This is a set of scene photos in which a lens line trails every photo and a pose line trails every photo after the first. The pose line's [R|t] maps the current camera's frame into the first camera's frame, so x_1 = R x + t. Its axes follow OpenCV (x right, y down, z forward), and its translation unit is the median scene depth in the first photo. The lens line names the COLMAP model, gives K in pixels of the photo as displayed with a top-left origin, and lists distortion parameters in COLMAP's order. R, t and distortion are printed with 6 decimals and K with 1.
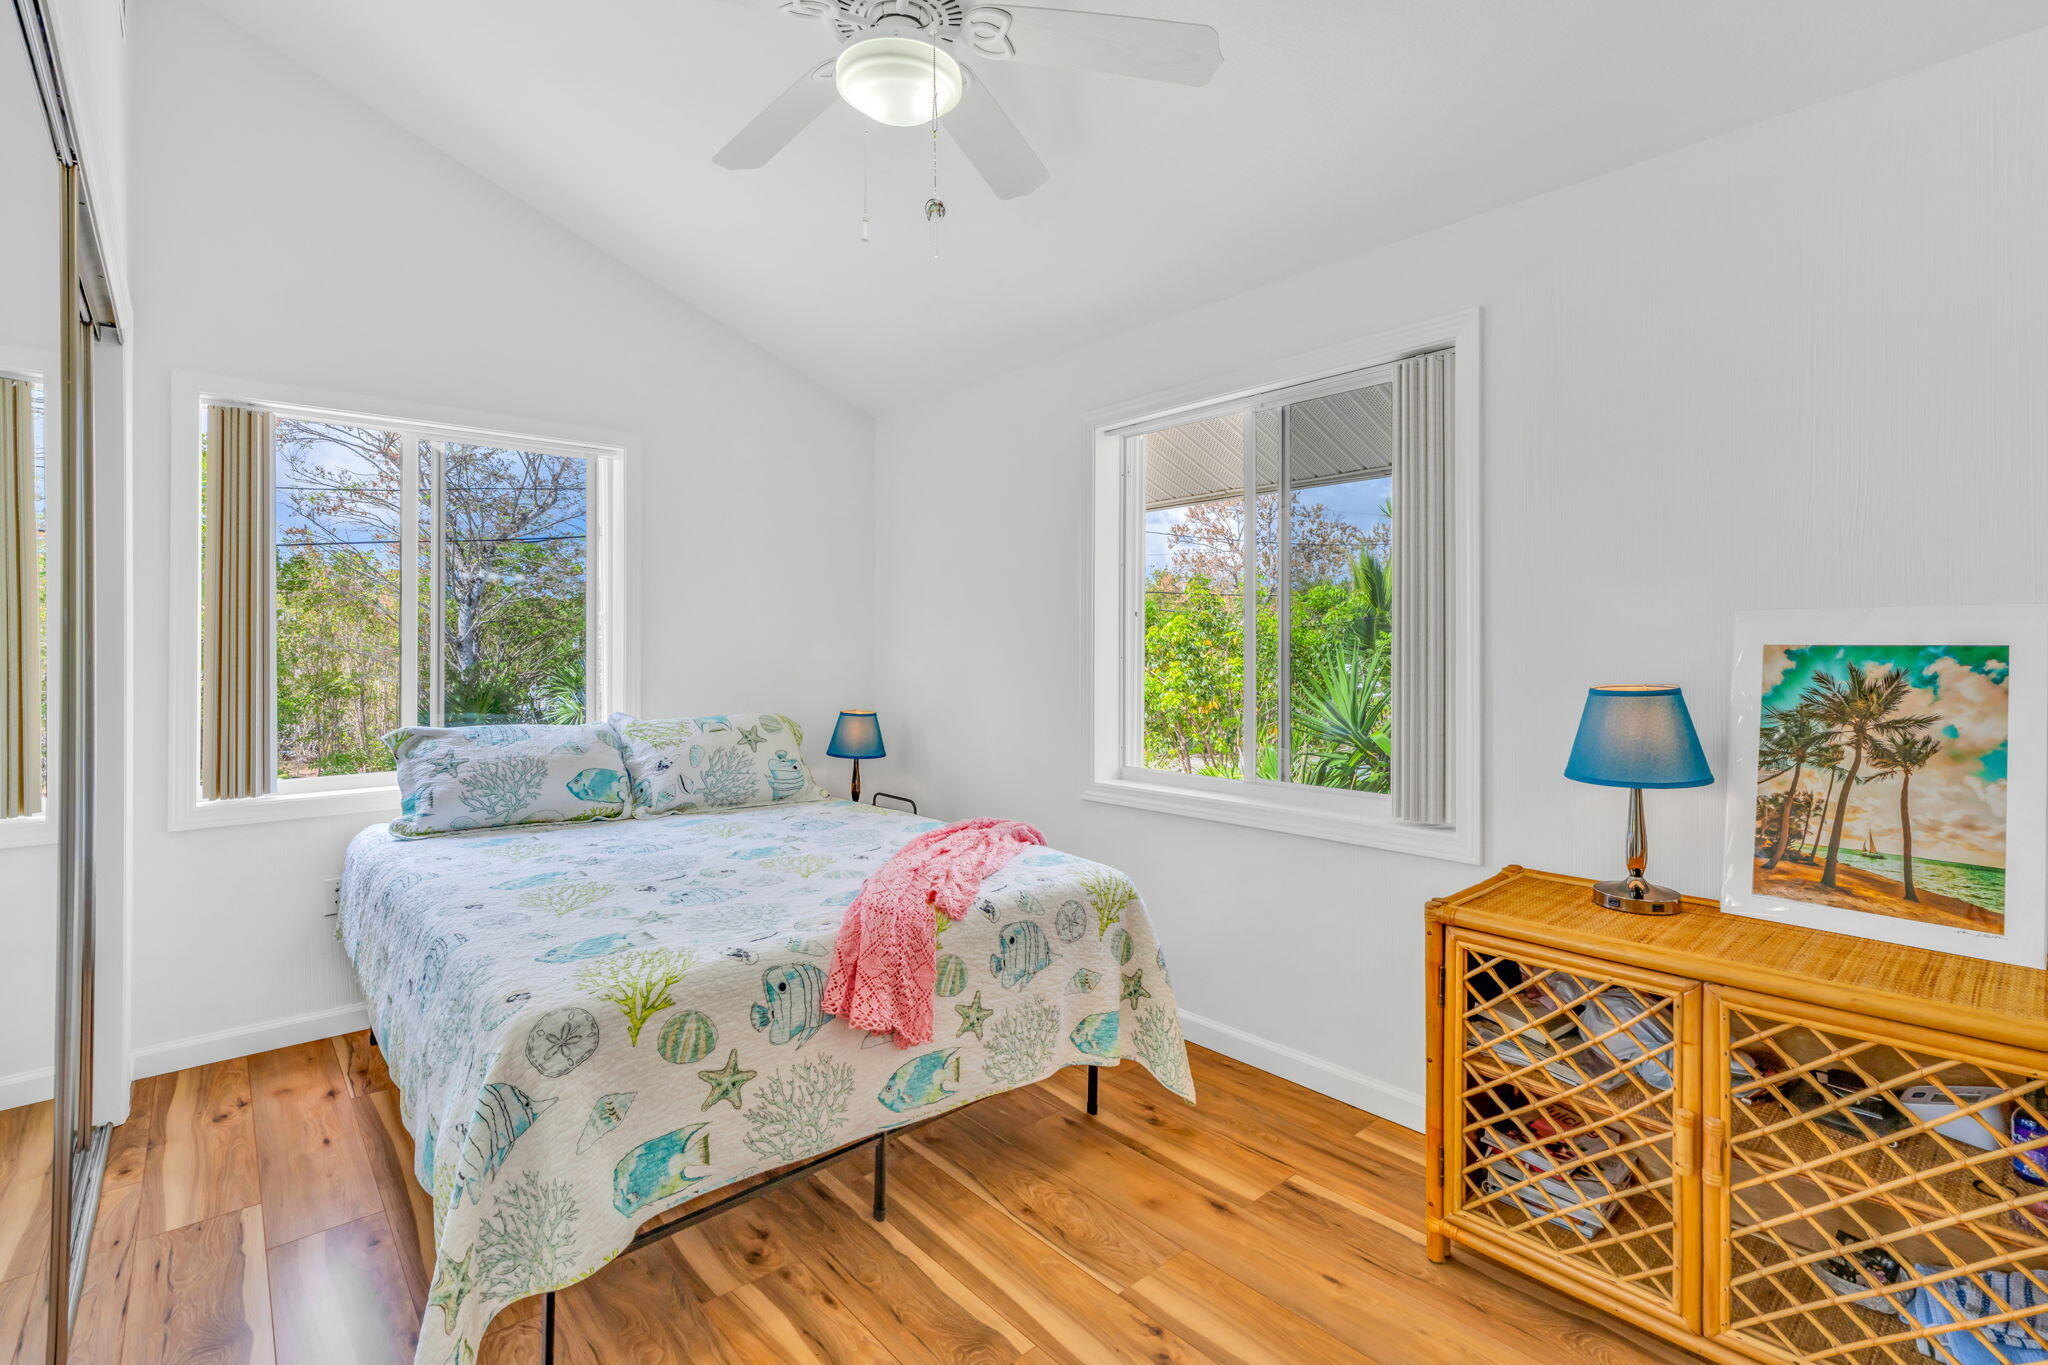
lens RADIAL K [[937.3, 0, 1019.0], [0, 937.3, 647.1], [0, 0, 1]] dist [-0.000370, 0.000211]
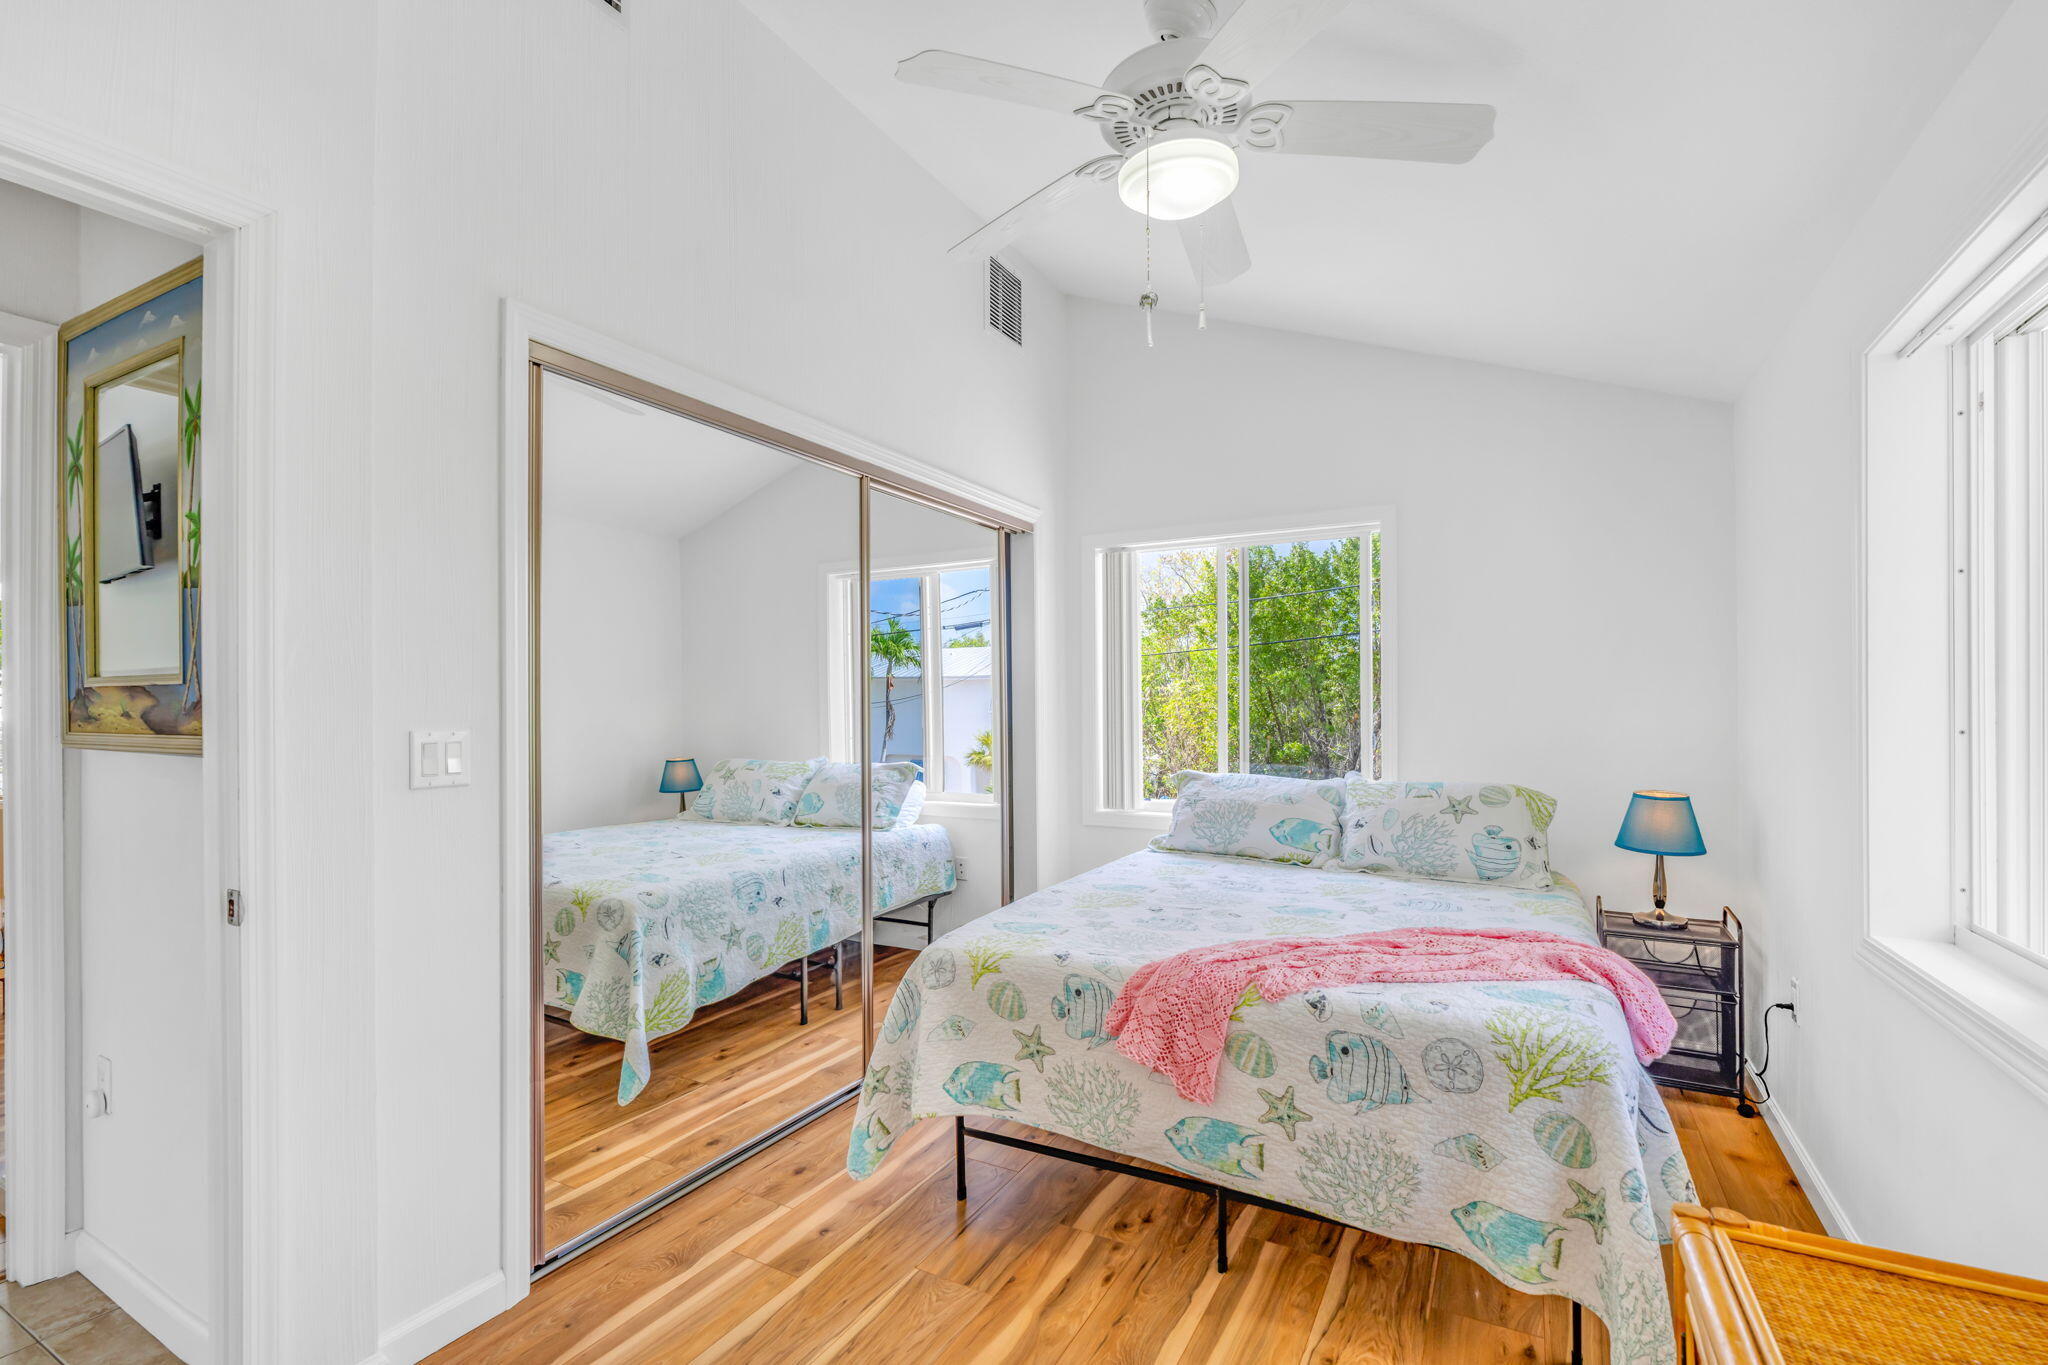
lens RADIAL K [[937.3, 0, 1025.4], [0, 937.3, 700.1], [0, 0, 1]] dist [-0.000370, 0.000211]
pose [[0.351621, -0.007159, -0.936115, 0.741605], [-0.001055, 0.999967, -0.008043, -0.006959], [0.936142, 0.003816, 0.351602, 0.432891]]
